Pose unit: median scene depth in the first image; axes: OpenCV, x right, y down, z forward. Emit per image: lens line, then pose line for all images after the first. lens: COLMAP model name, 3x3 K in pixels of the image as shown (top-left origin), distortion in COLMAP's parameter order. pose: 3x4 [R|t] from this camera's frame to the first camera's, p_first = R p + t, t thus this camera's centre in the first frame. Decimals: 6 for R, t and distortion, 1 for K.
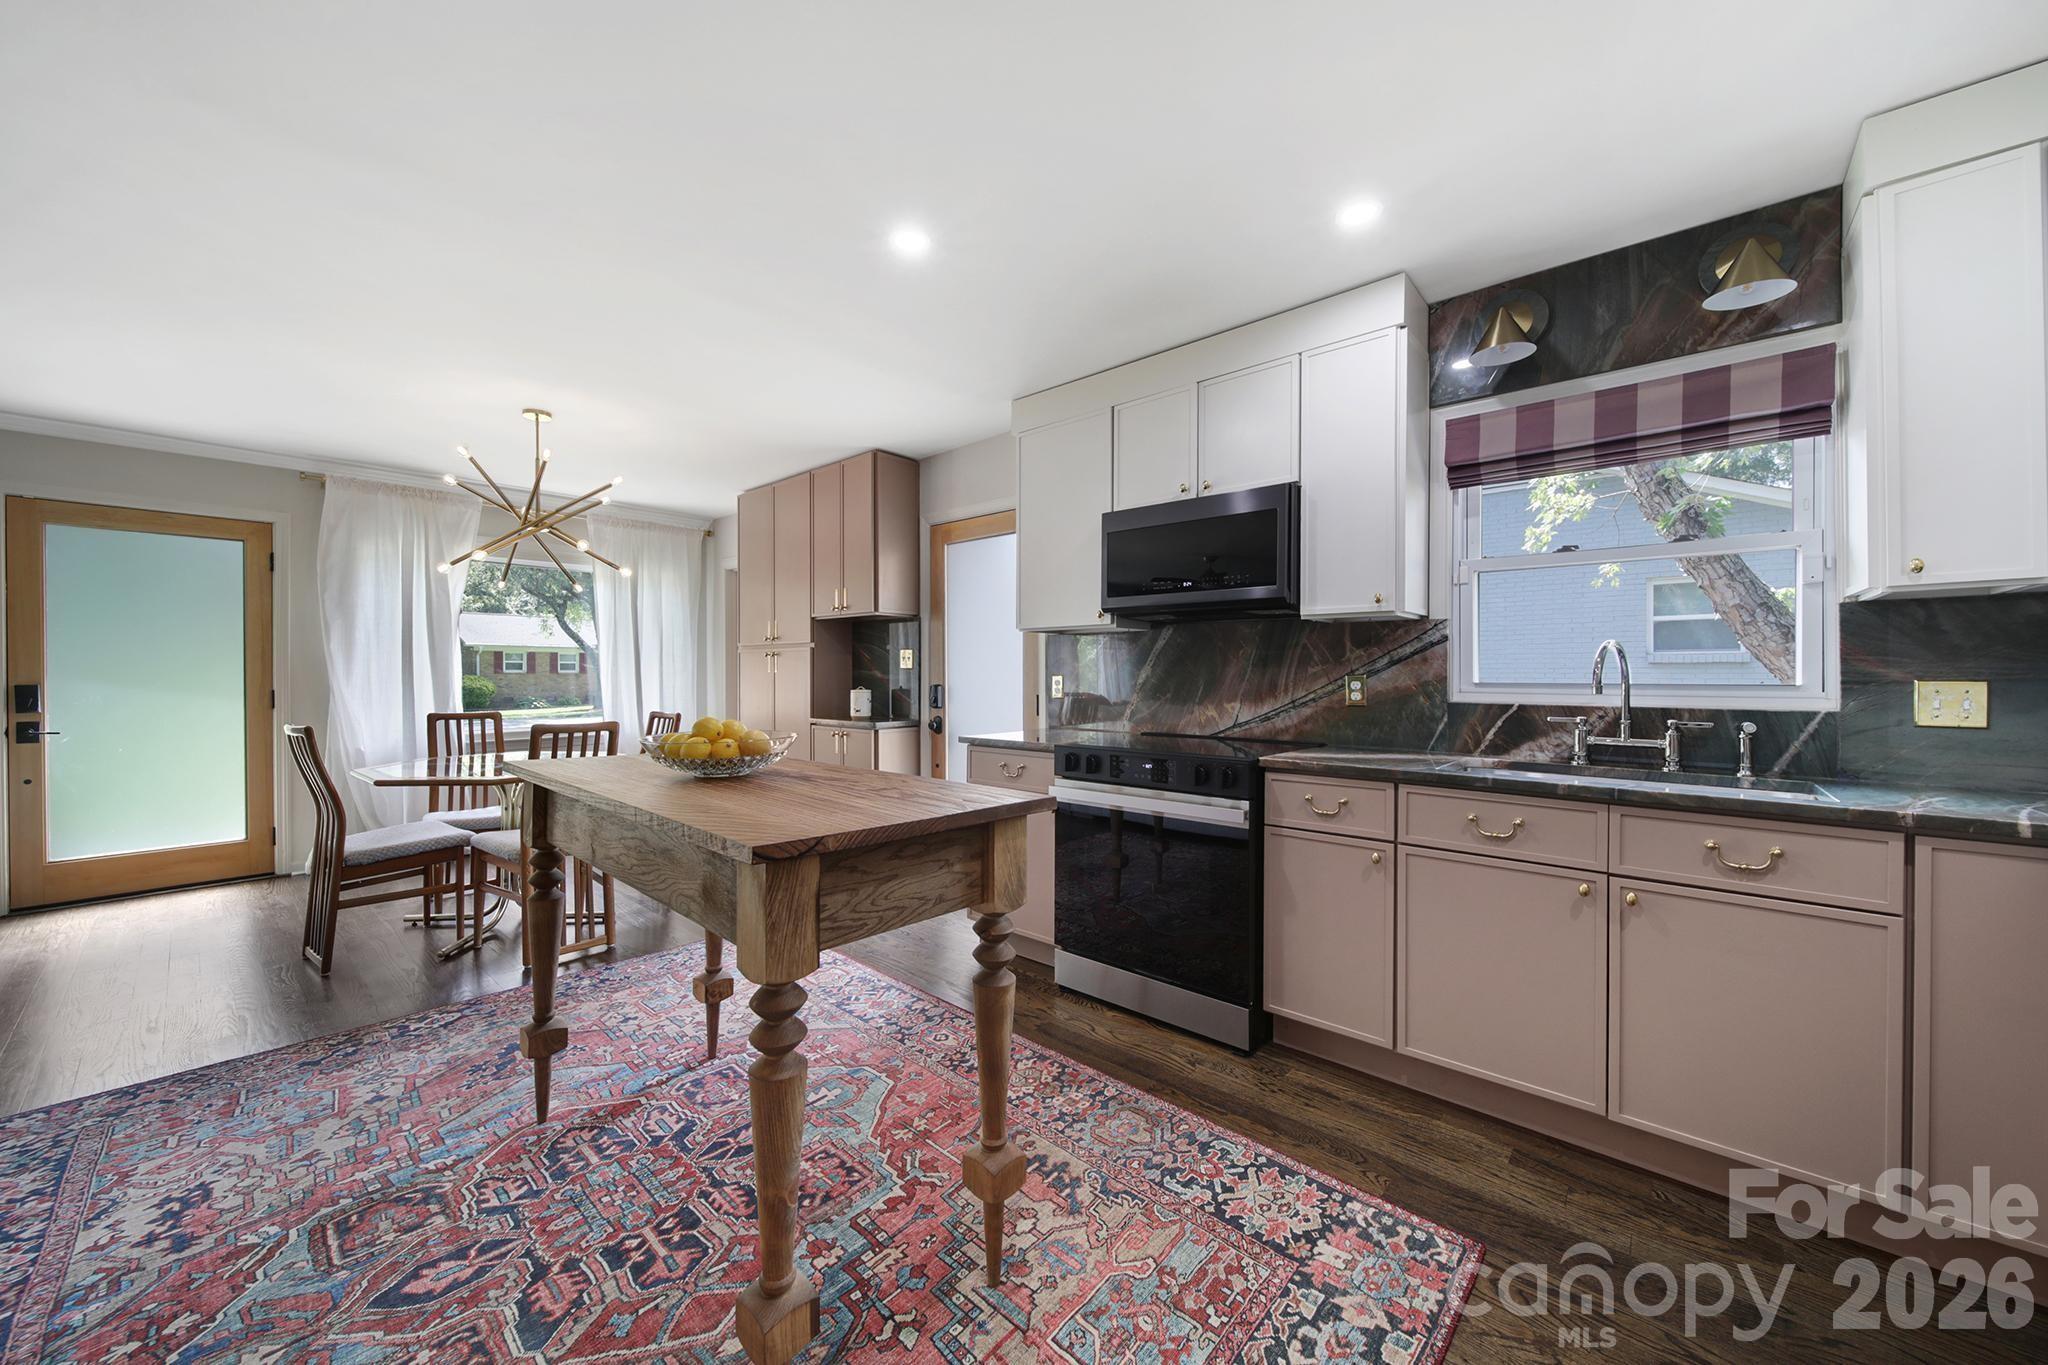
lens RADIAL K [[737.9, 0, 1017.7], [0, 737.9, 675.3], [0, 0, 1]] dist [-0.001424, -0.000565]
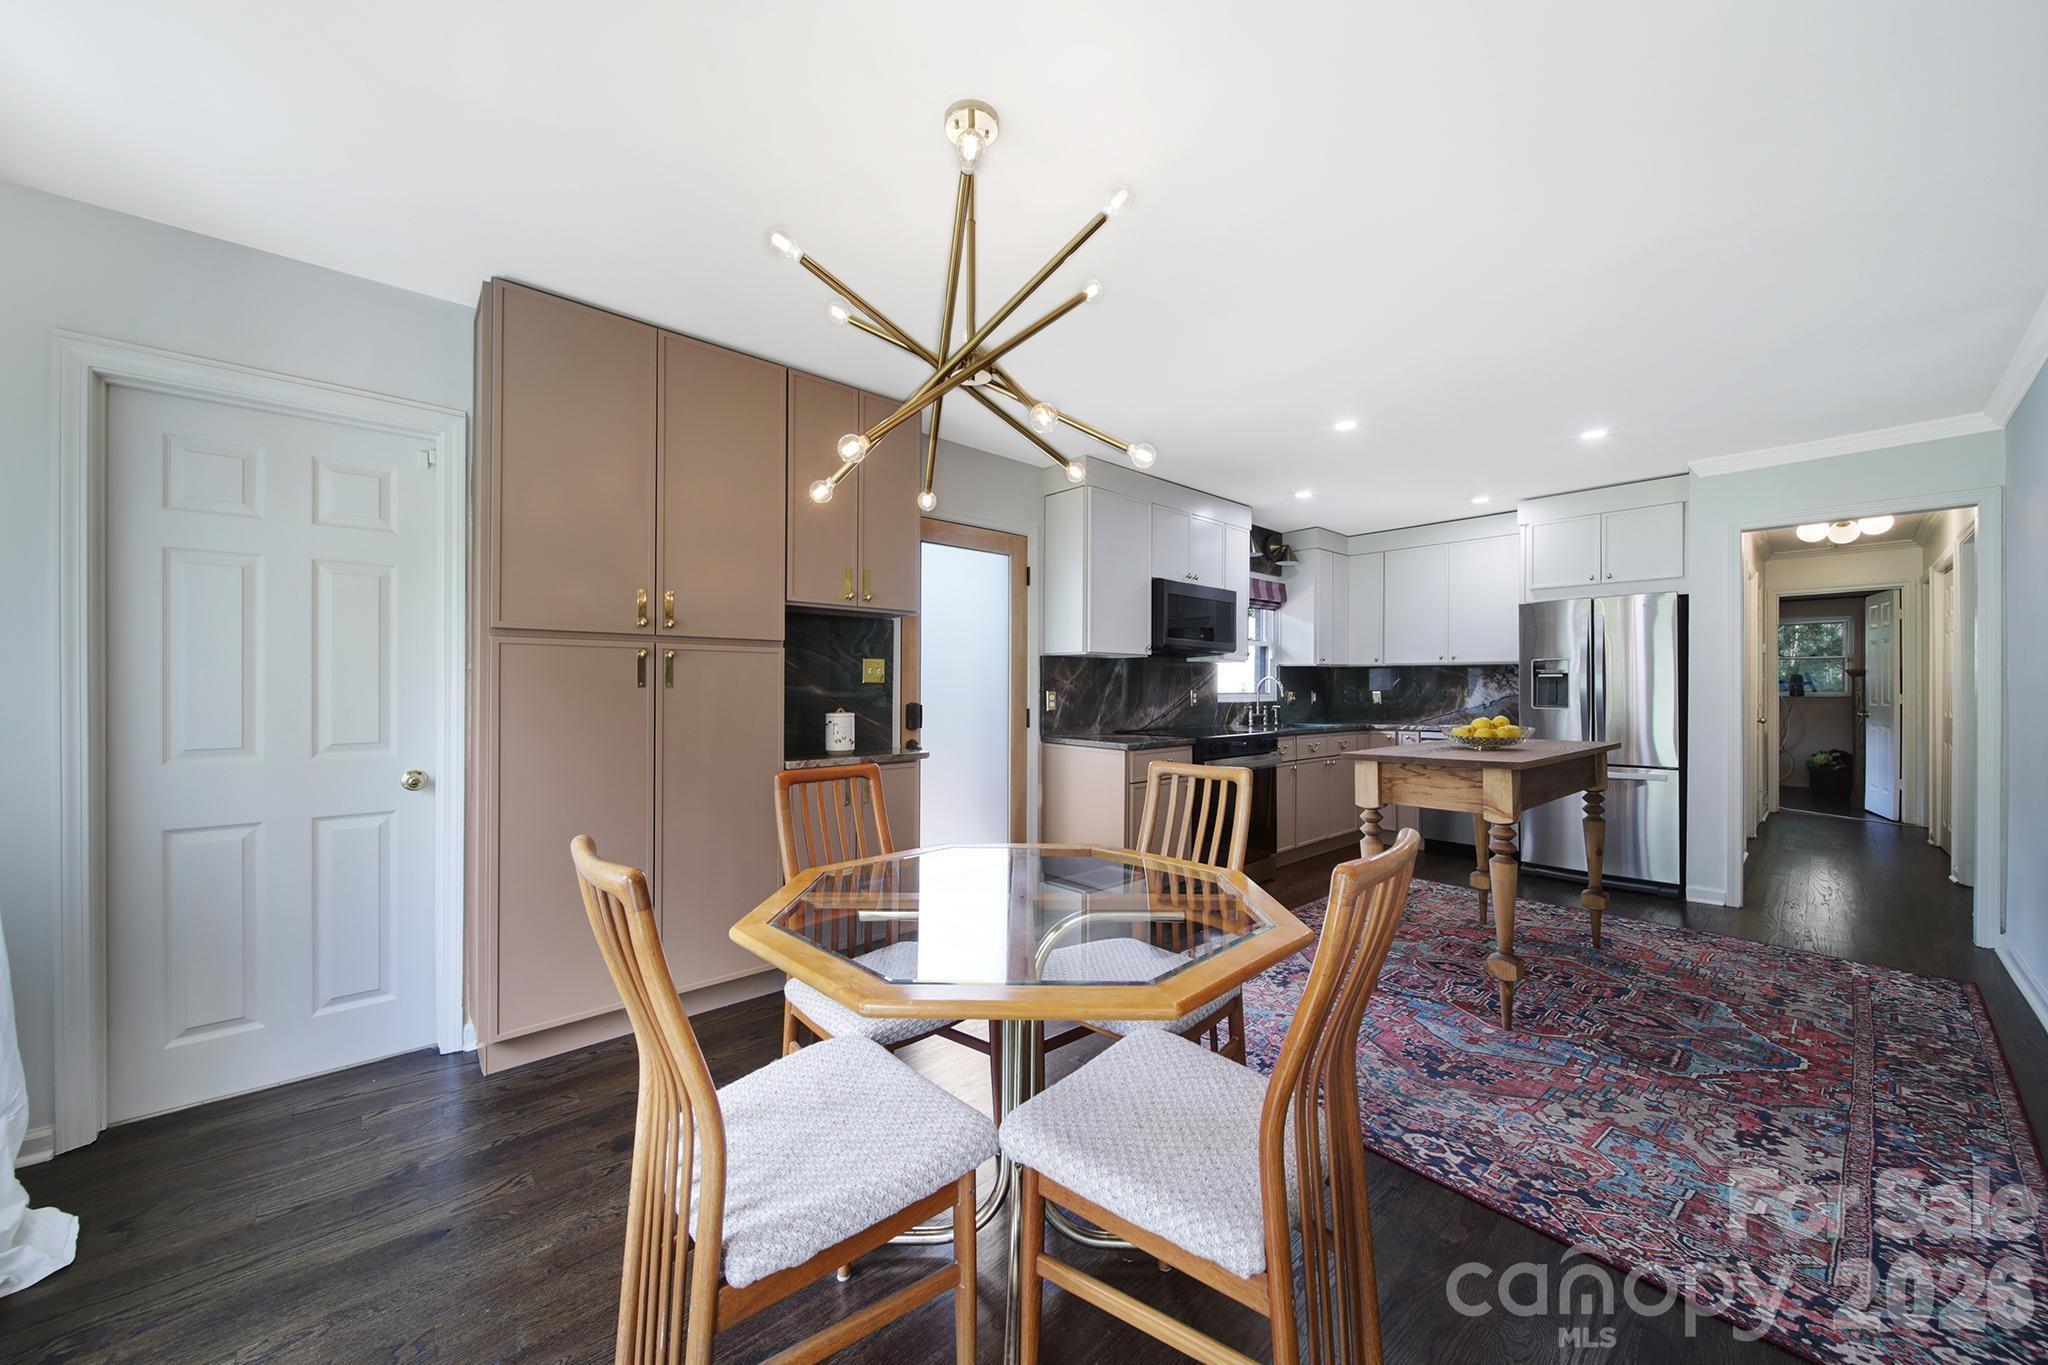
lens RADIAL K [[724.7, 0, 1024.0], [0, 724.7, 682.5], [0, 0, 1]] dist [-0.001301, -0.000509]
pose [[0.111841, 0.004936, 0.993714, -1.741287], [0.001044, 0.999987, -0.005085, -0.012064], [-0.993726, 0.001607, 0.111834, 1.466055]]
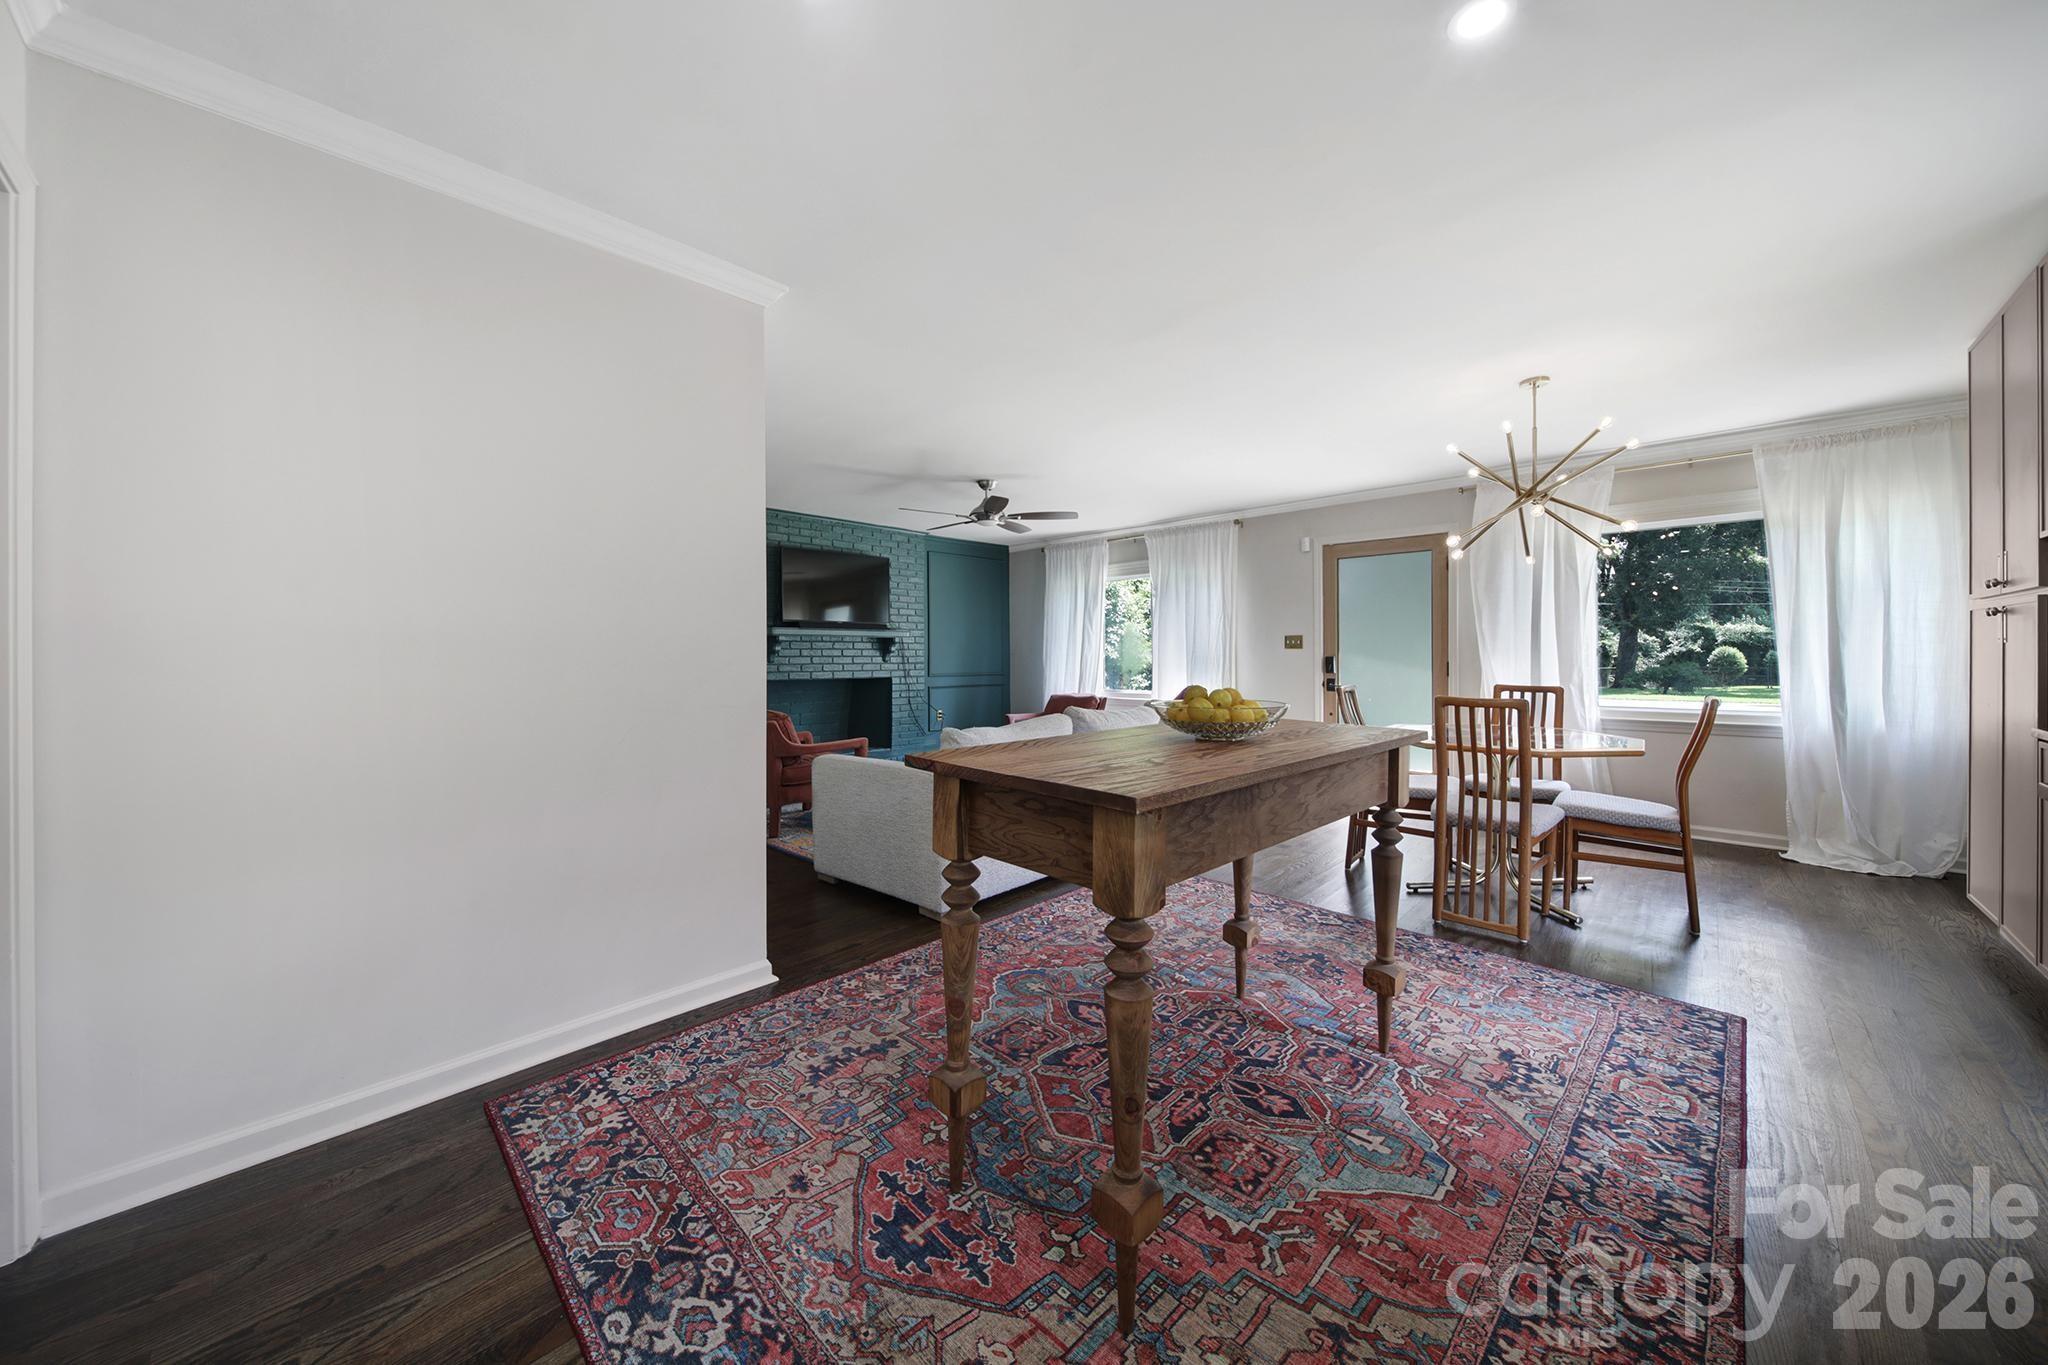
lens RADIAL K [[722.8, 0, 1025.0], [0, 722.8, 664.7], [0, 0, 1]] dist [-0.002085, -0.000680]
pose [[-0.035122, 0.017225, -0.999235, 0.521932], [0.001239, 0.999851, 0.017192, 0.004300], [0.999382, -0.000634, -0.035138, 0.572651]]
